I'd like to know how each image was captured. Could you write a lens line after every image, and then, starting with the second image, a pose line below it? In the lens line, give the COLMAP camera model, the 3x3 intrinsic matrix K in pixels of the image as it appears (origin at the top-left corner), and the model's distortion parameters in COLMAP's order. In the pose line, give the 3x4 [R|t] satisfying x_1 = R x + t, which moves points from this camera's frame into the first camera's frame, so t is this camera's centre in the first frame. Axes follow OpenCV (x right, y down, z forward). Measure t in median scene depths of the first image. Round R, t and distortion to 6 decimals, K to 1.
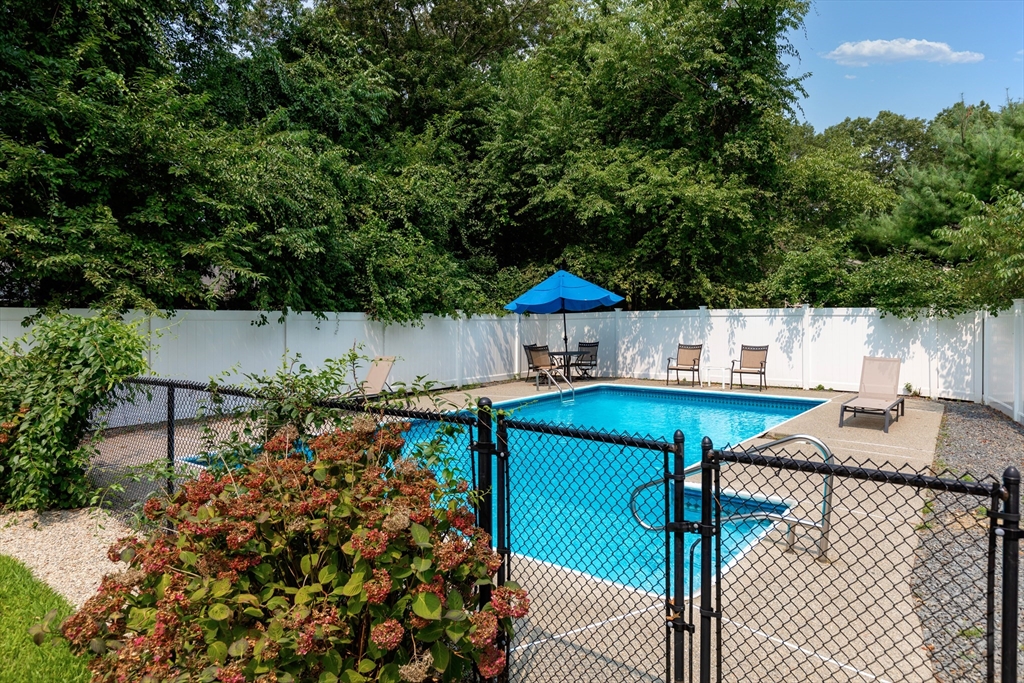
lens RADIAL K [[642.8, 0, 507.6], [0, 642.8, 320.7], [0, 0, 1]] dist [0.004740, -0.001147]
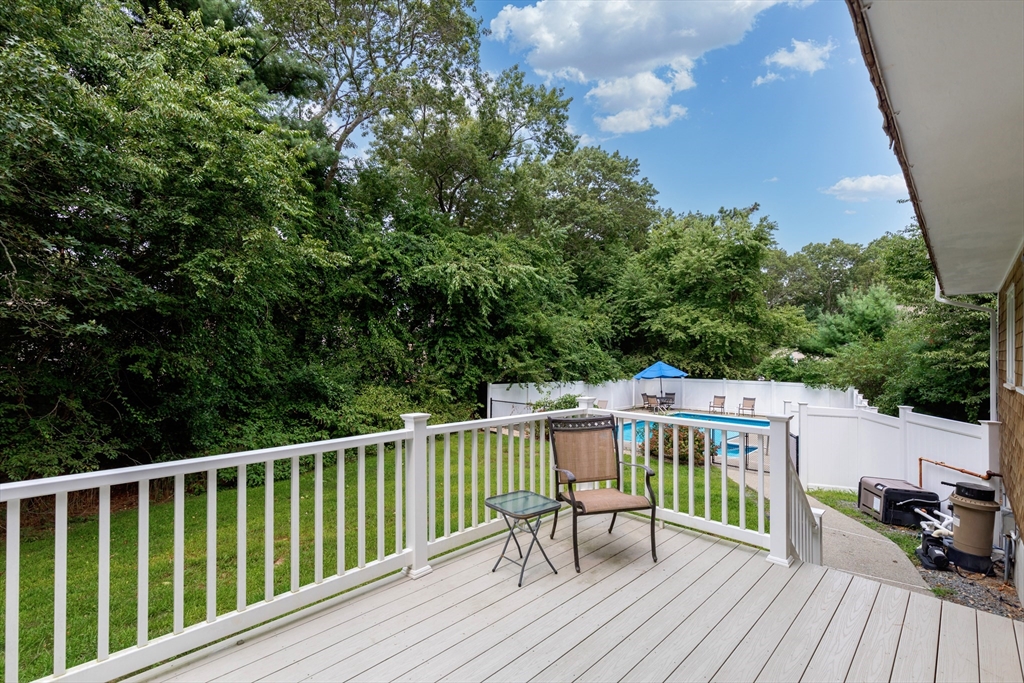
lens RADIAL K [[465.8, 0, 501.5], [0, 465.8, 350.9], [0, 0, 1]] dist [-0.001225, -0.000359]
pose [[0.993279, 0.013088, -0.115002, -0.290424], [-0.014806, 0.999791, -0.014100, -0.086153], [0.114794, 0.015708, 0.993265, -0.720689]]
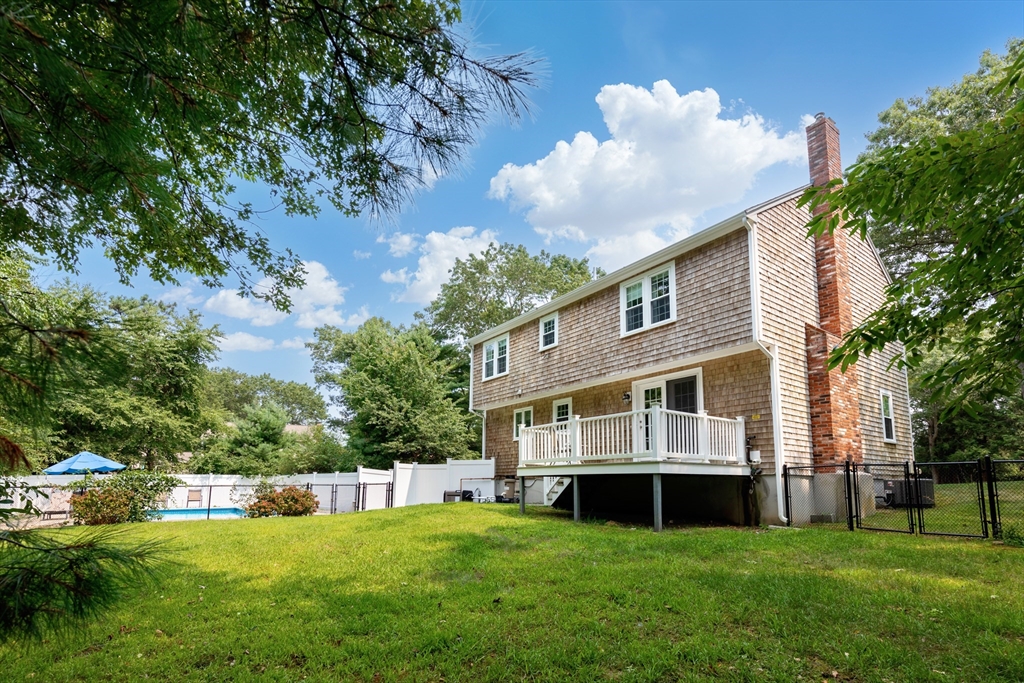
lens RADIAL K [[482.6, 0, 535.1], [0, 482.6, 424.6], [0, 0, 1]] dist [0.003351, 0.000025]
pose [[0.232320, 0.124423, 0.964648, -1.008197], [0.007221, 0.991536, -0.129630, 0.037868], [-0.972613, 0.037081, 0.229455, -0.617789]]
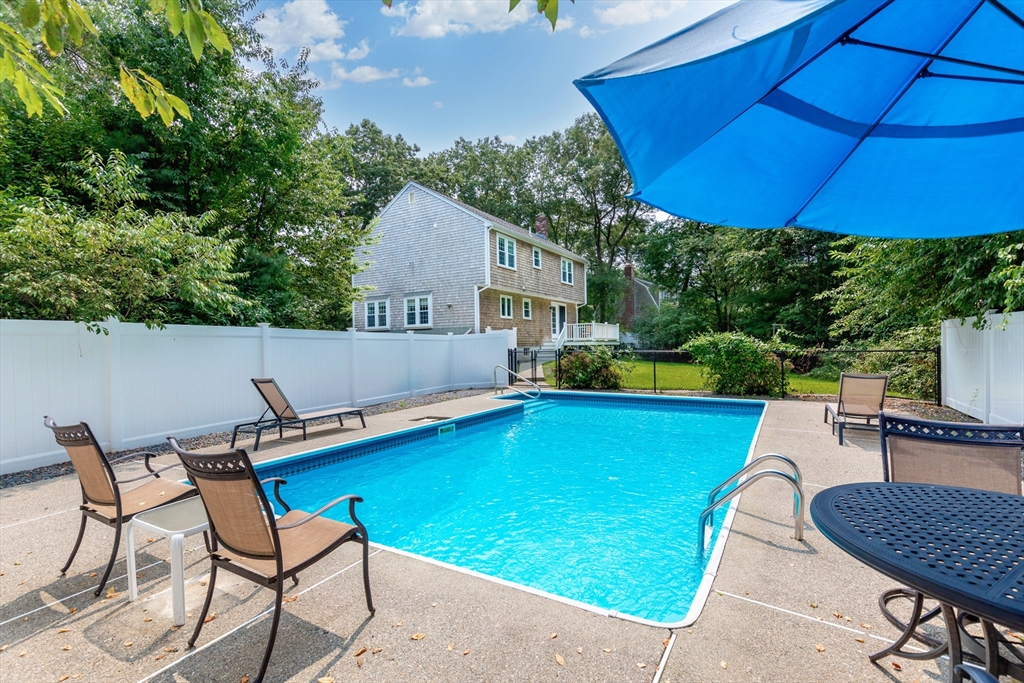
lens RADIAL K [[467.4, 0, 513.2], [0, 467.4, 352.1], [0, 0, 1]] dist [0.003589, -0.000050]
pose [[-0.991940, 0.016703, -0.125600, 0.207990], [0.014644, 0.999743, 0.017300, 0.011858], [0.125857, 0.015321, -0.991930, 1.136579]]
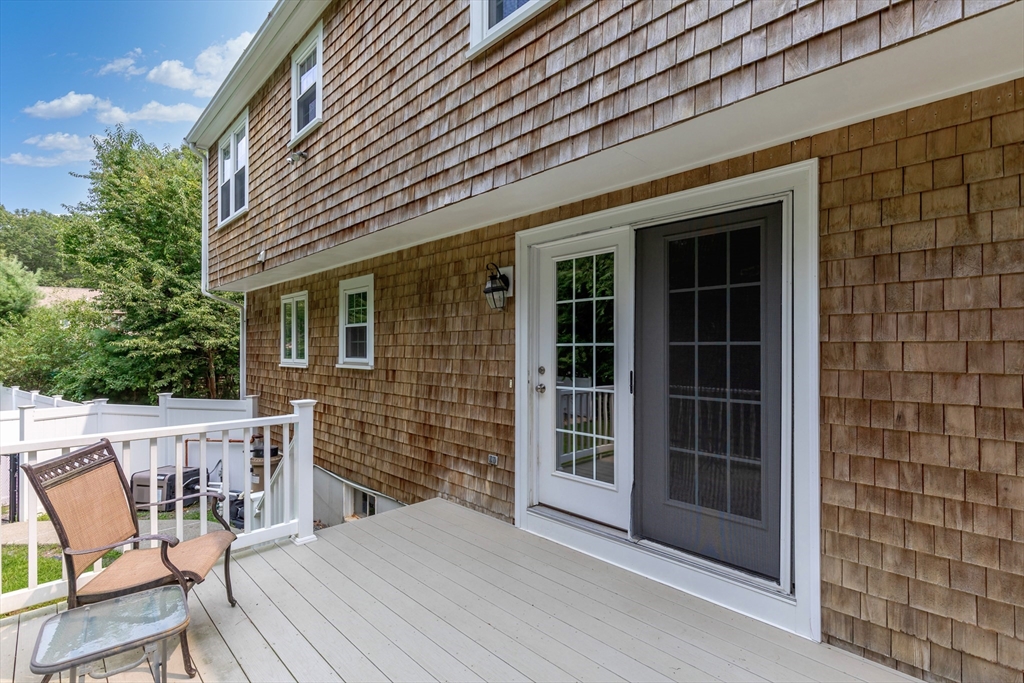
lens RADIAL K [[486.9, 0, 527.5], [0, 486.9, 348.3], [0, 0, 1]] dist [0.010162, -0.000134]
pose [[0.124418, -0.002291, 0.992227, -0.406965], [0.010654, 0.999943, 0.000973, -0.085894], [-0.992173, 0.010450, 0.124435, -0.626793]]
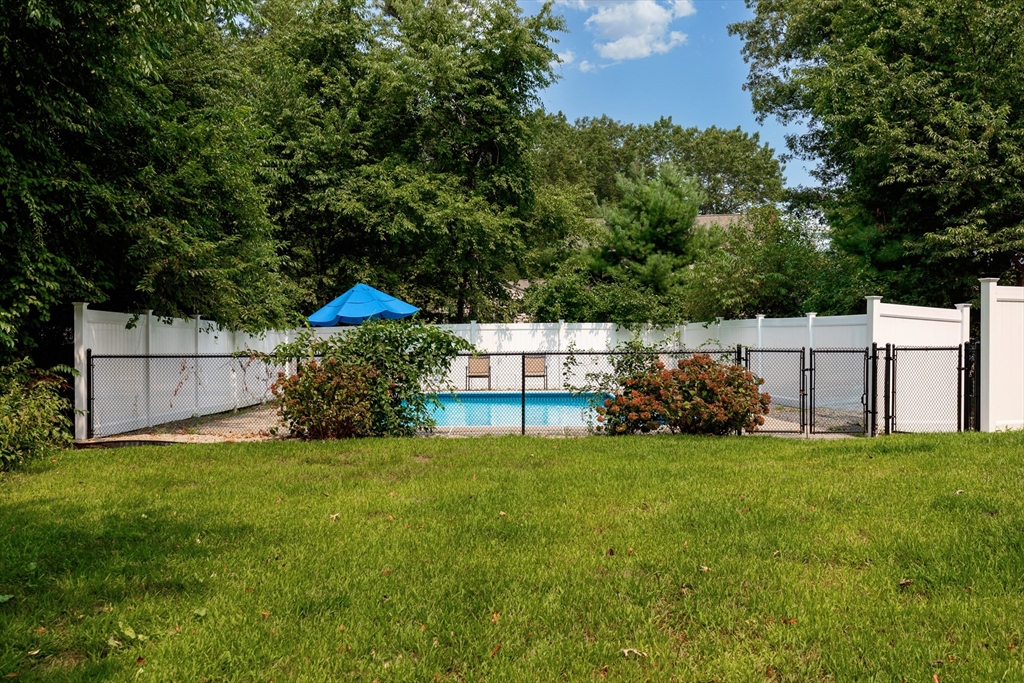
lens RADIAL K [[1005.9, 0, 523.8], [0, 1005.9, 337.0], [0, 0, 1]] dist [0.011204, -0.005268]
pose [[0.783727, 0.001674, 0.621103, -0.715224], [0.005347, 0.999941, -0.009441, 0.022671], [-0.621082, 0.010720, 0.783672, -0.407291]]
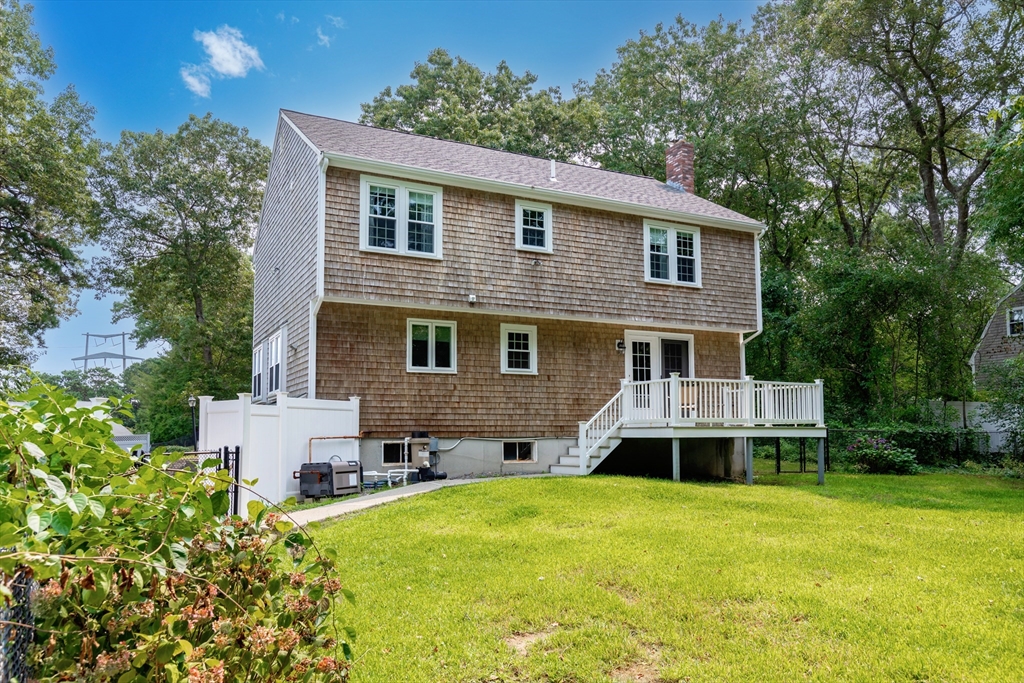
lens RADIAL K [[738.4, 0, 508.0], [0, 738.4, 371.5], [0, 0, 1]] dist [-0.001566, -0.002599]
pose [[-0.905486, 0.039457, 0.422538, -0.474116], [0.007321, 0.996972, -0.077411, 0.006431], [-0.424314, -0.067001, -0.903033, 0.516515]]
